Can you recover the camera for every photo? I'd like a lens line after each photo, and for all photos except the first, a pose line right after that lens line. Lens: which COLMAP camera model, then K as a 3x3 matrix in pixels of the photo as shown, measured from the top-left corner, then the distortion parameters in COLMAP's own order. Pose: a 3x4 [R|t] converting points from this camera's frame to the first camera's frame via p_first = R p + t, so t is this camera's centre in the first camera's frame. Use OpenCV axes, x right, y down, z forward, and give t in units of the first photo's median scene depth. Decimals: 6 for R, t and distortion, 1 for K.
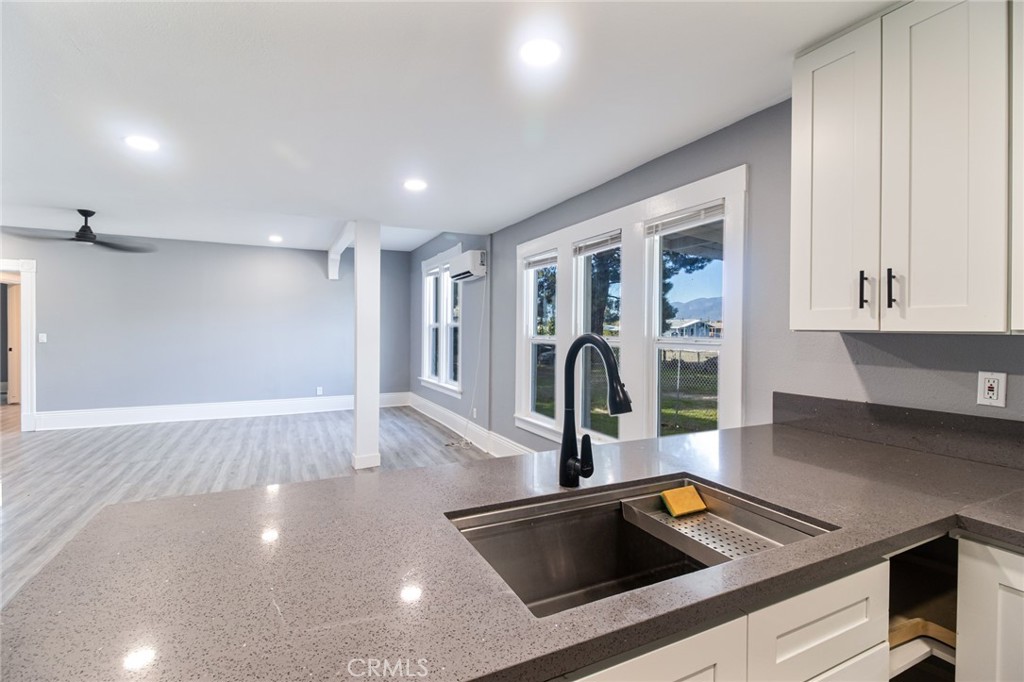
lens RADIAL K [[471.5, 0, 513.8], [0, 471.5, 333.3], [0, 0, 1]] dist [0.018515, -0.011919]
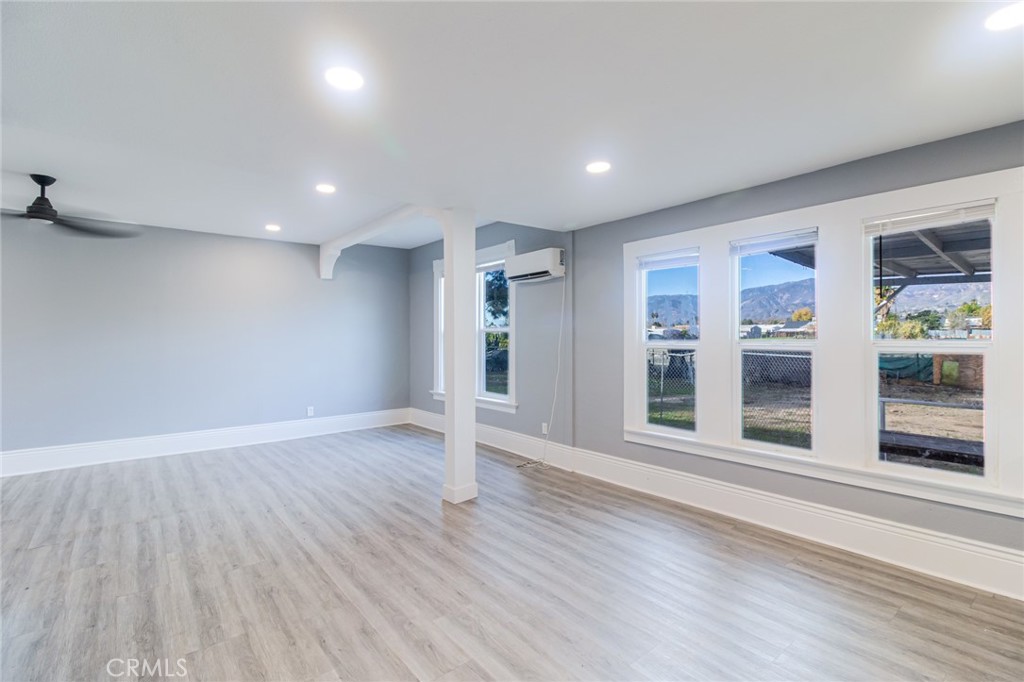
lens RADIAL K [[477.7, 0, 518.6], [0, 477.7, 330.7], [0, 0, 1]] dist [0.018049, -0.012381]
pose [[0.972899, -0.008103, 0.231088, -0.365815], [0.012696, 0.999750, -0.018398, -0.001287], [-0.230881, 0.020833, 0.972759, 0.125996]]
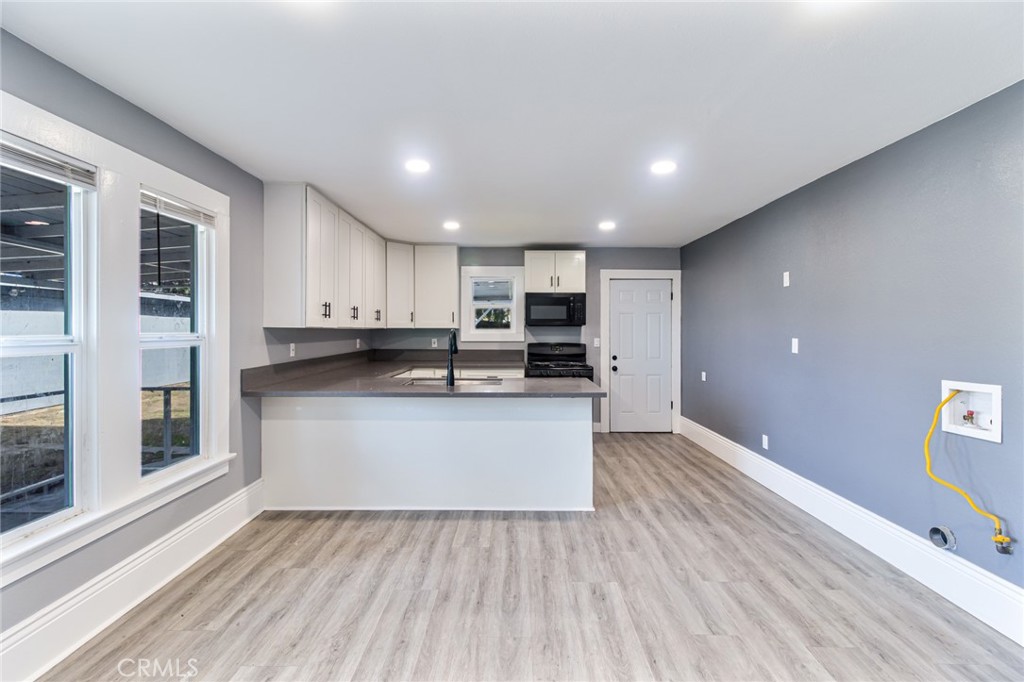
lens RADIAL K [[471.5, 0, 513.8], [0, 471.5, 333.3], [0, 0, 1]] dist [0.018515, -0.011919]
pose [[-0.895896, -0.013121, 0.444070, -0.357394], [-0.006017, 0.999830, 0.017404, -0.006641], [-0.444223, 0.012920, -0.895823, 0.833979]]
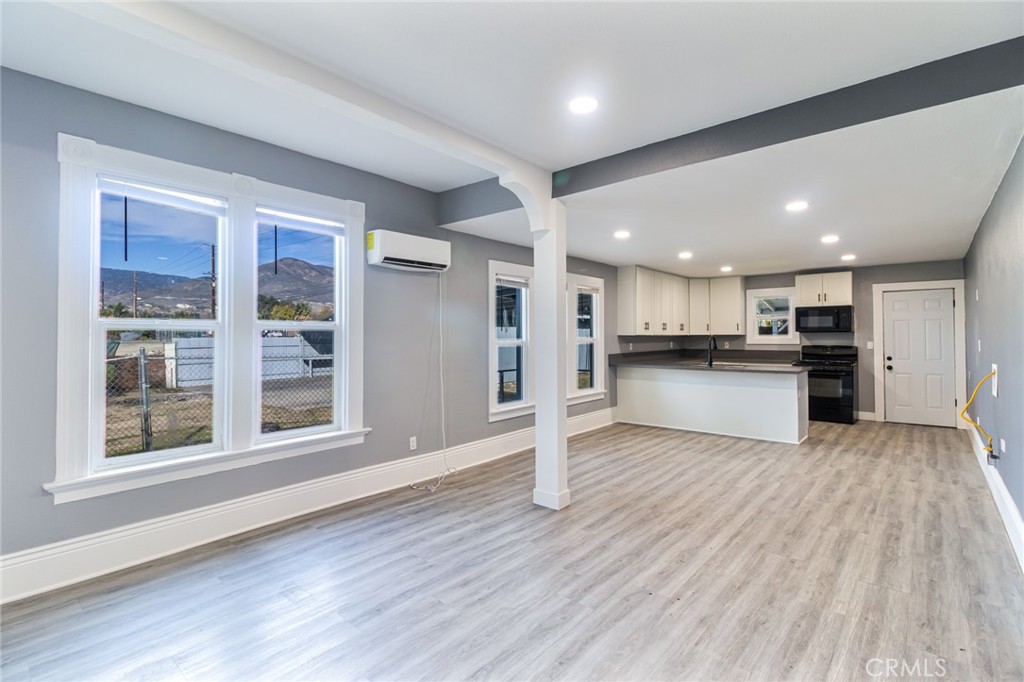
lens RADIAL K [[471.5, 0, 513.8], [0, 471.5, 333.3], [0, 0, 1]] dist [0.018515, -0.011919]
pose [[-0.392802, 0.001055, 0.919622, -0.926328], [0.008250, 0.999963, 0.002376, -0.012921], [-0.919586, 0.008521, -0.392797, 1.236167]]
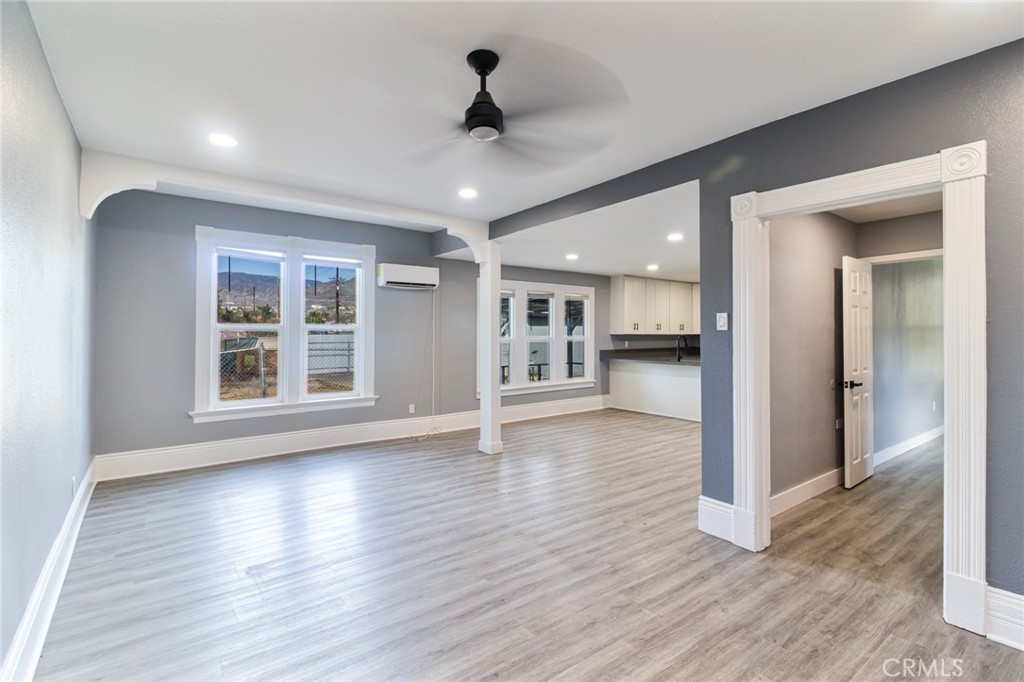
lens RADIAL K [[466.1, 0, 514.4], [0, 466.1, 333.8], [0, 0, 1]] dist [0.018244, -0.000213]
pose [[-0.194283, -0.004928, 0.980933, -1.306493], [0.005497, 0.999966, 0.006112, -0.014992], [-0.980930, 0.006580, -0.194250, 1.046900]]
